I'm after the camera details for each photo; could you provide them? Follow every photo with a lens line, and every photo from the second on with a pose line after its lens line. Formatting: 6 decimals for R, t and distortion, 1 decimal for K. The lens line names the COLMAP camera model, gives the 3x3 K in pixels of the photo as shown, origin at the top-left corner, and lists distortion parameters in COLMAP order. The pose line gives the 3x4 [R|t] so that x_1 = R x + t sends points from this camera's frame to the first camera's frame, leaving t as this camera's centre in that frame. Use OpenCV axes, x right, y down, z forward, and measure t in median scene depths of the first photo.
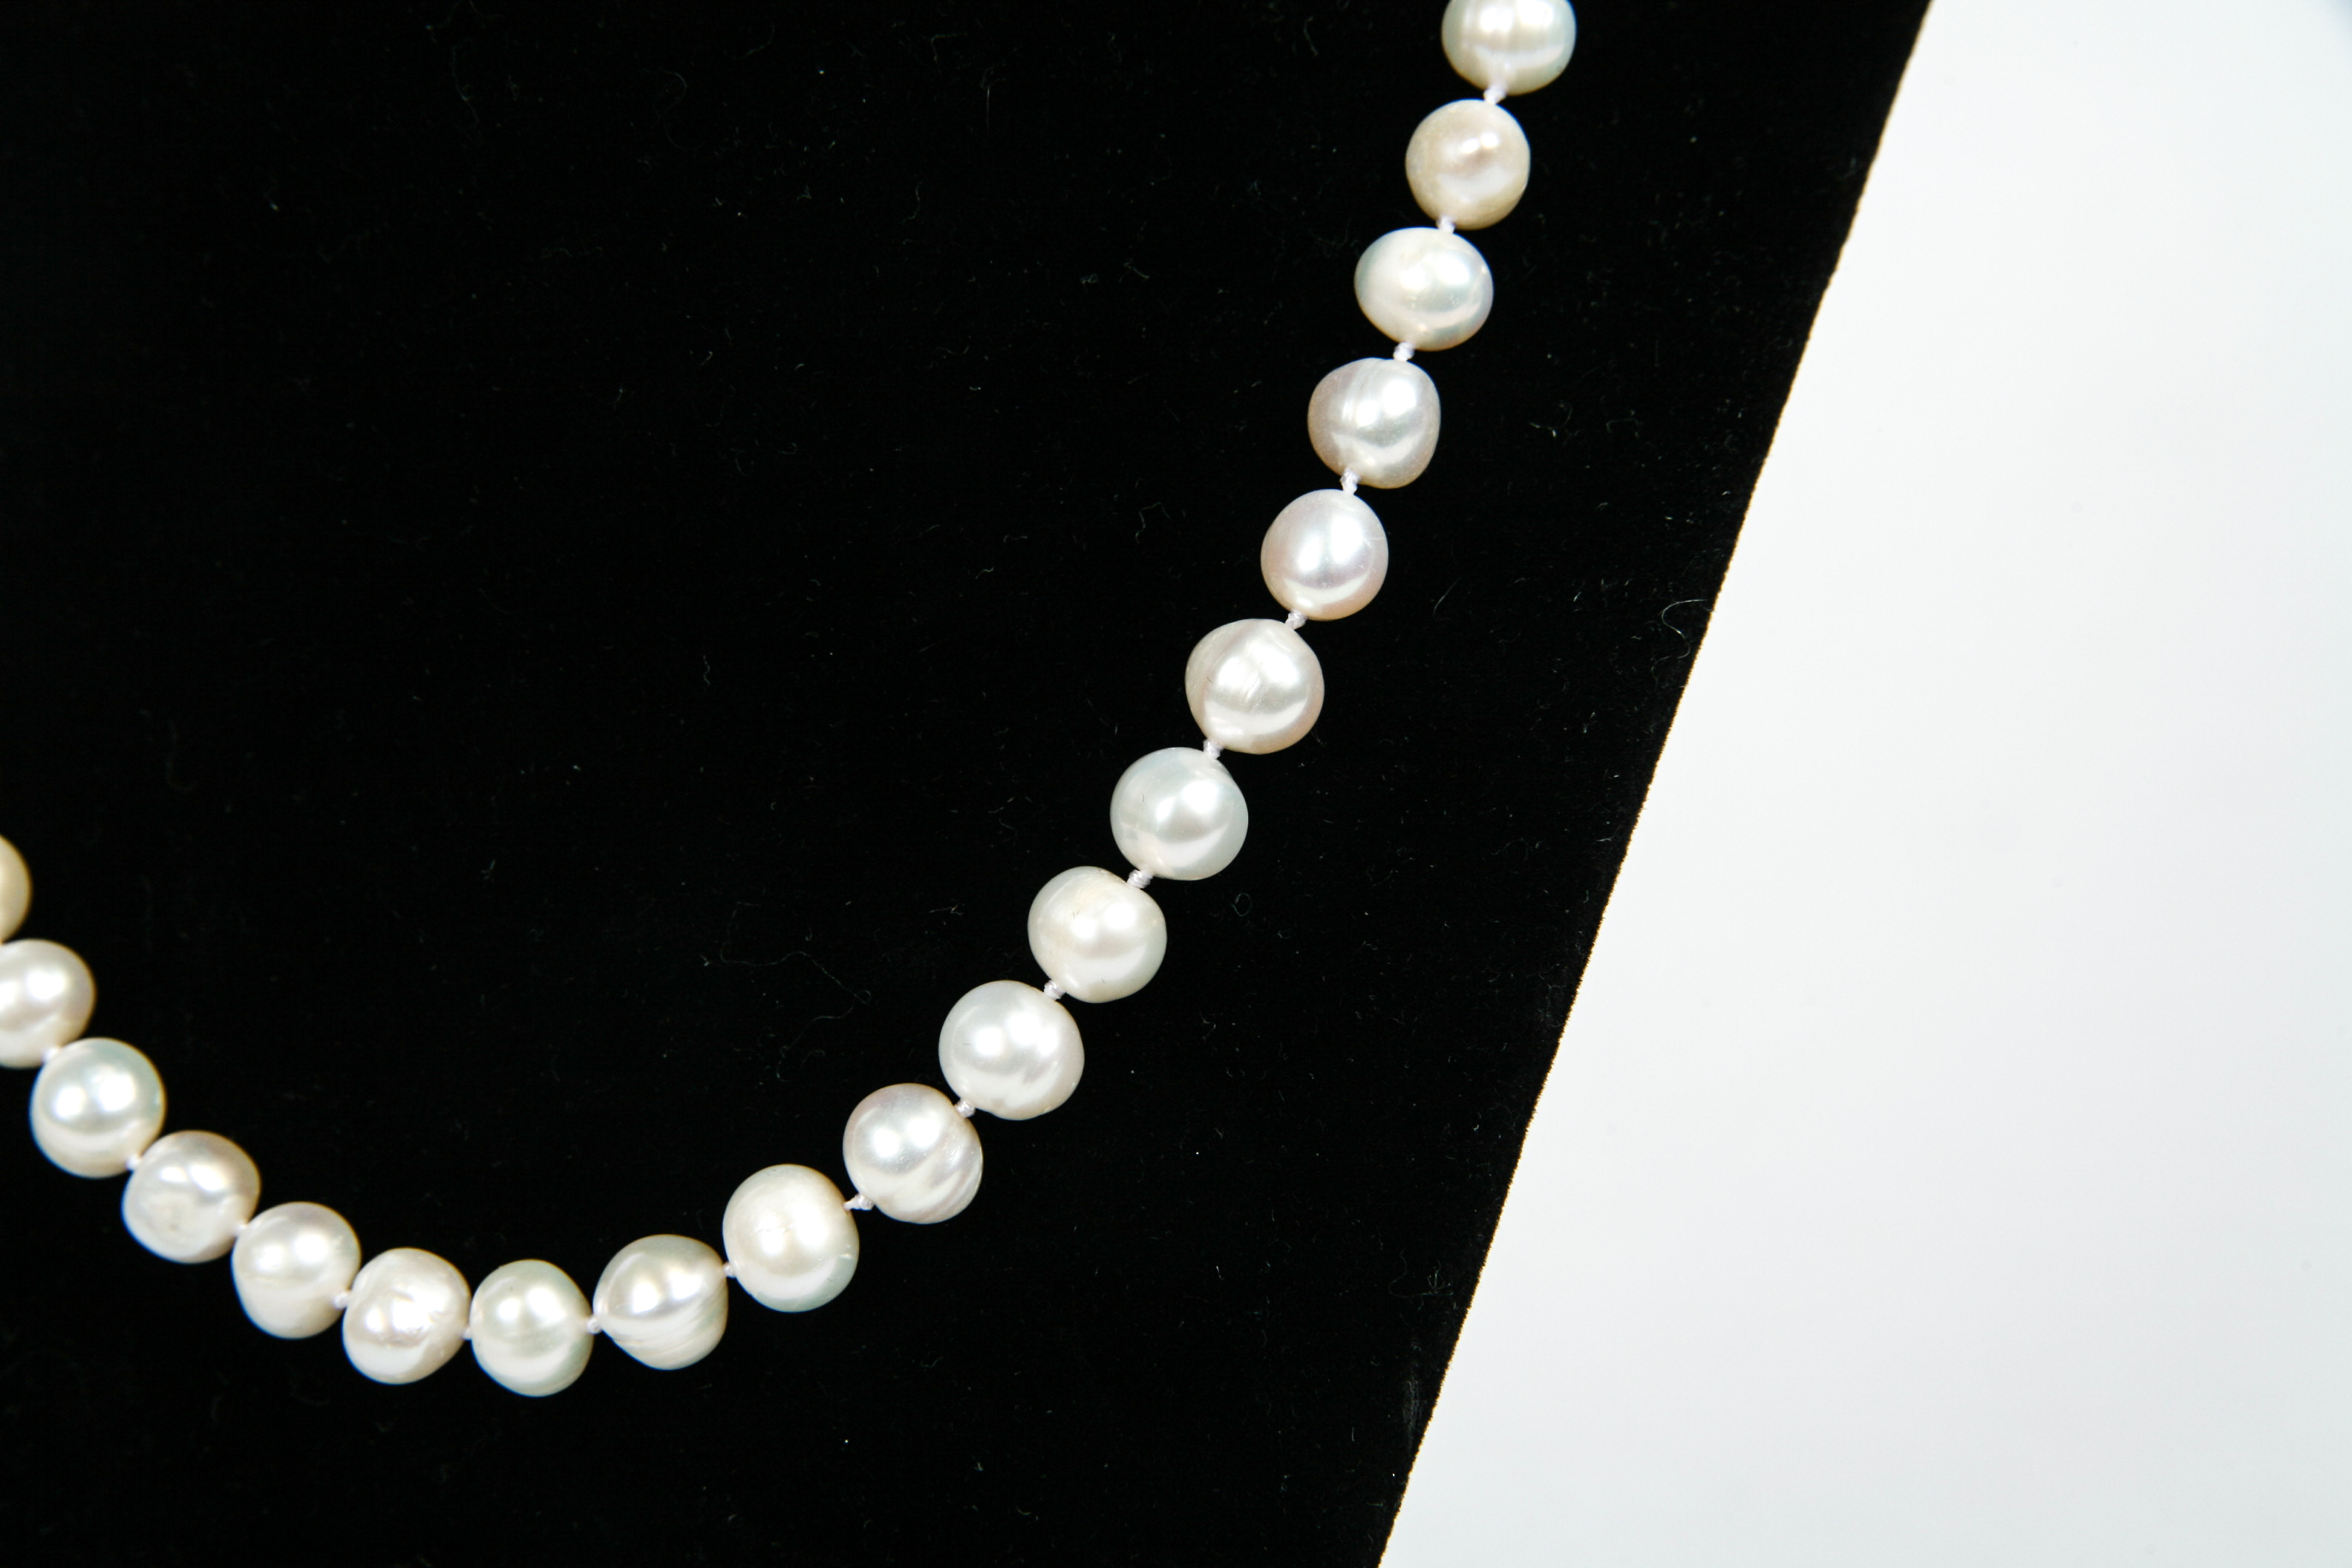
lens RADIAL K [[5146.2, 0, 1176.4], [0, 5146.2, 788.8], [0, 0, 1]] dist [0.221391, 0.000000]
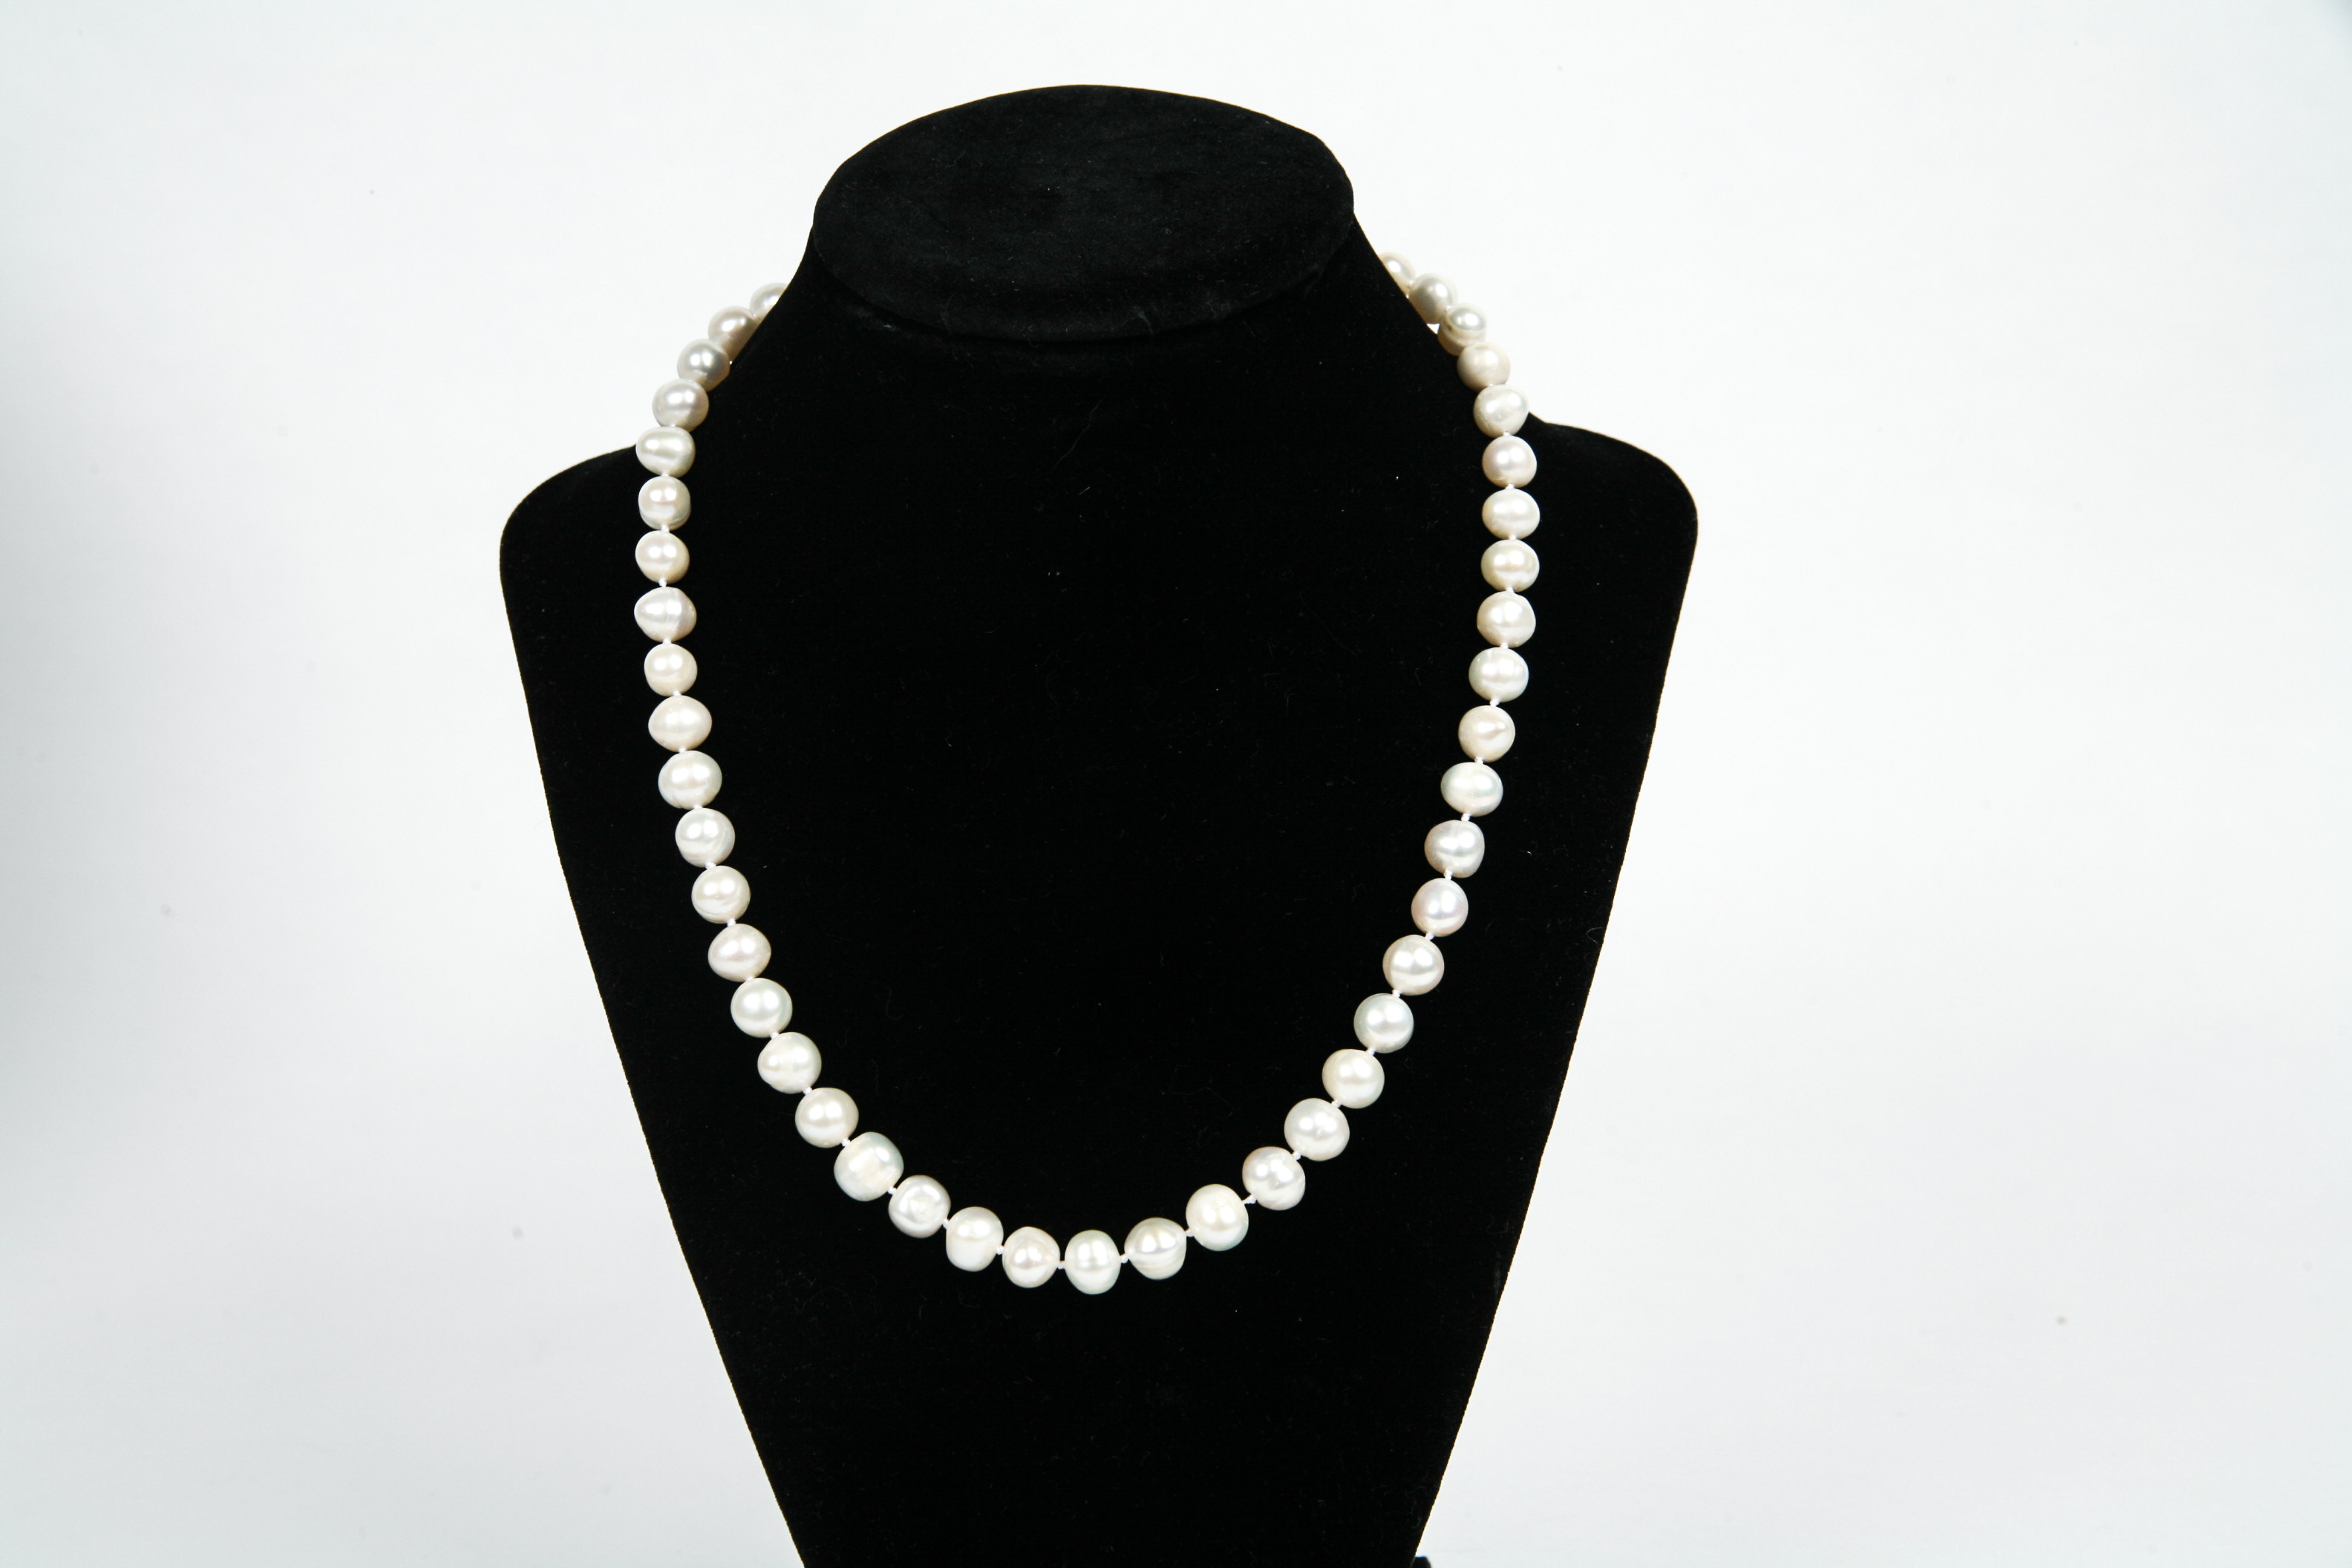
lens RADIAL K [[4213.0, 0, 1175.2], [0, 4213.0, 780.9], [0, 0, 1]] dist [0.018267, 0.000000]
pose [[0.950684, 0.009906, 0.310003, -0.649168], [0.007281, 0.998502, -0.054235, -0.001570], [-0.310075, 0.053818, 0.949187, -0.710936]]
